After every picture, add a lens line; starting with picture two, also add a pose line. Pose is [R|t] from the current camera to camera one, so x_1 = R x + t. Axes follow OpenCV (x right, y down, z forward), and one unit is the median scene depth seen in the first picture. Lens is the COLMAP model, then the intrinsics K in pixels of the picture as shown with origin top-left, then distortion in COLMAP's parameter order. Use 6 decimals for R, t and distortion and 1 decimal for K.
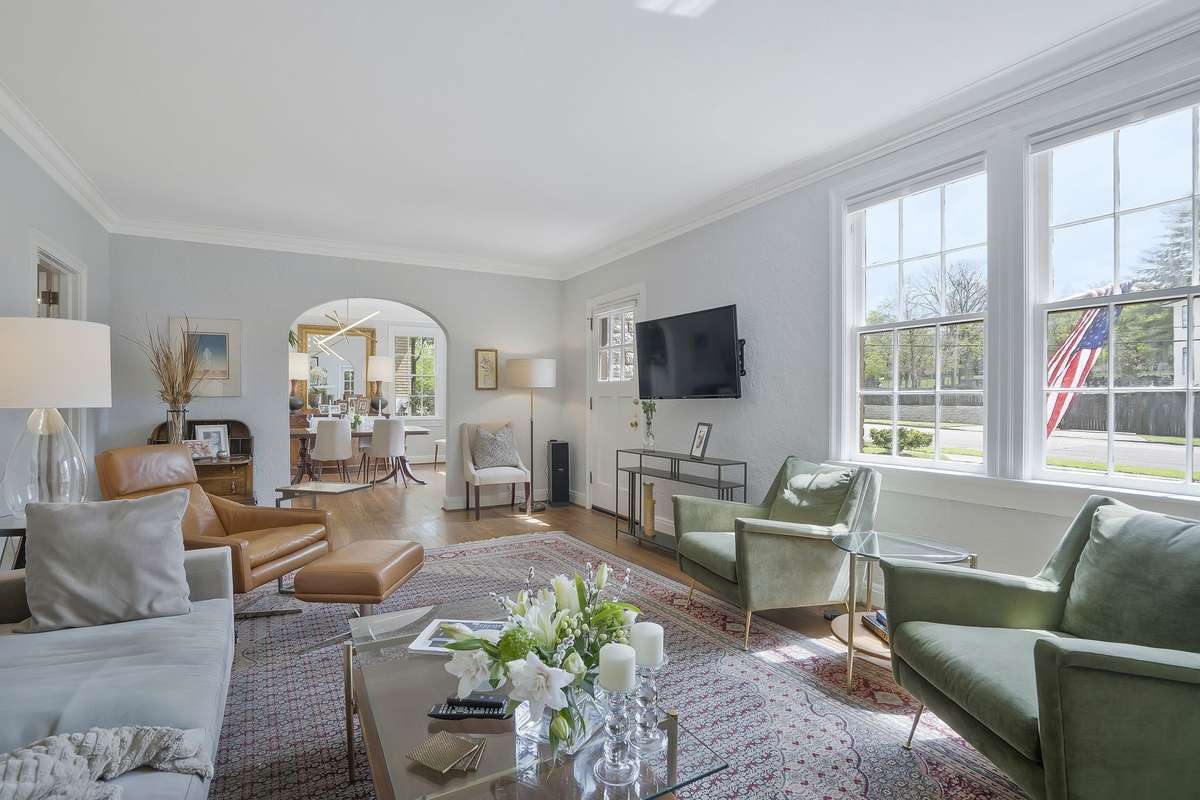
lens RADIAL K [[597.5, 0, 596.8], [0, 597.5, 409.1], [0, 0, 1]] dist [-0.000998, 0.000434]
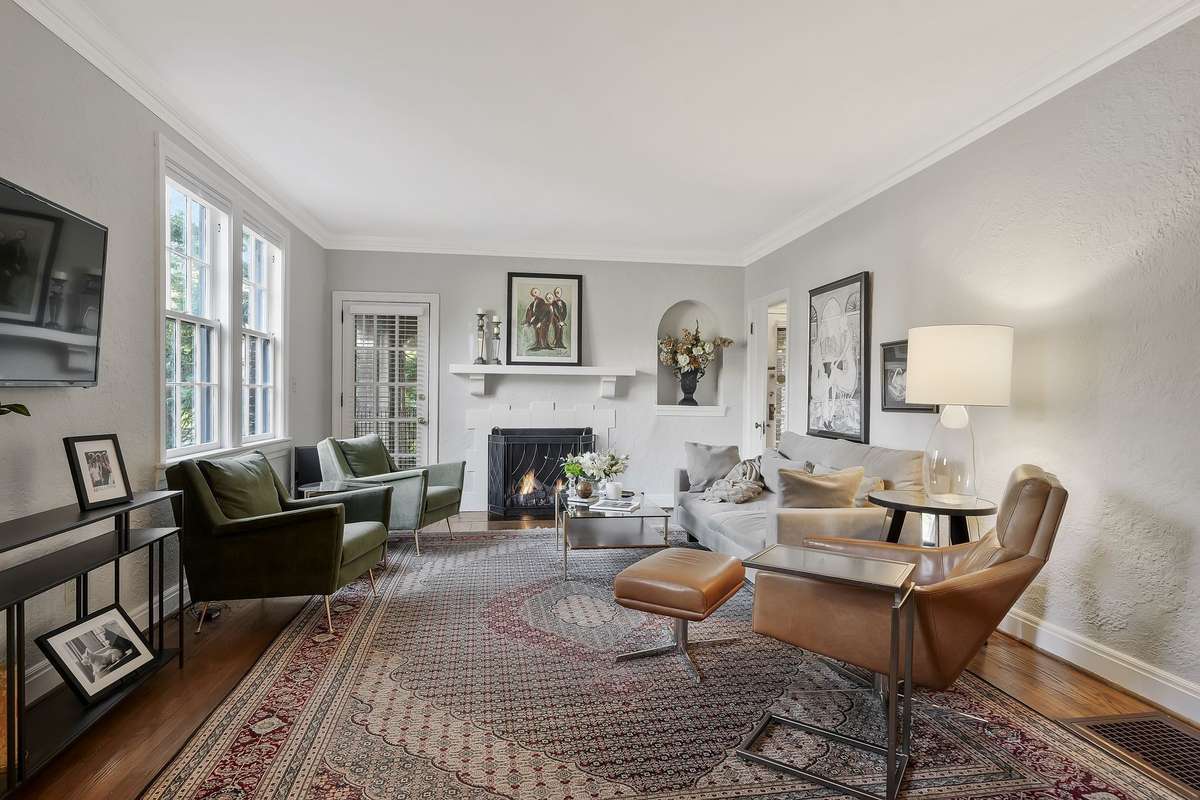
lens RADIAL K [[597.5, 0, 596.8], [0, 597.5, 409.1], [0, 0, 1]] dist [-0.000998, 0.000434]
pose [[-0.936167, -0.011068, 0.351380, -0.509777], [-0.001904, 0.999649, 0.026414, -0.016641], [-0.351549, 0.024059, -0.935860, 1.664512]]
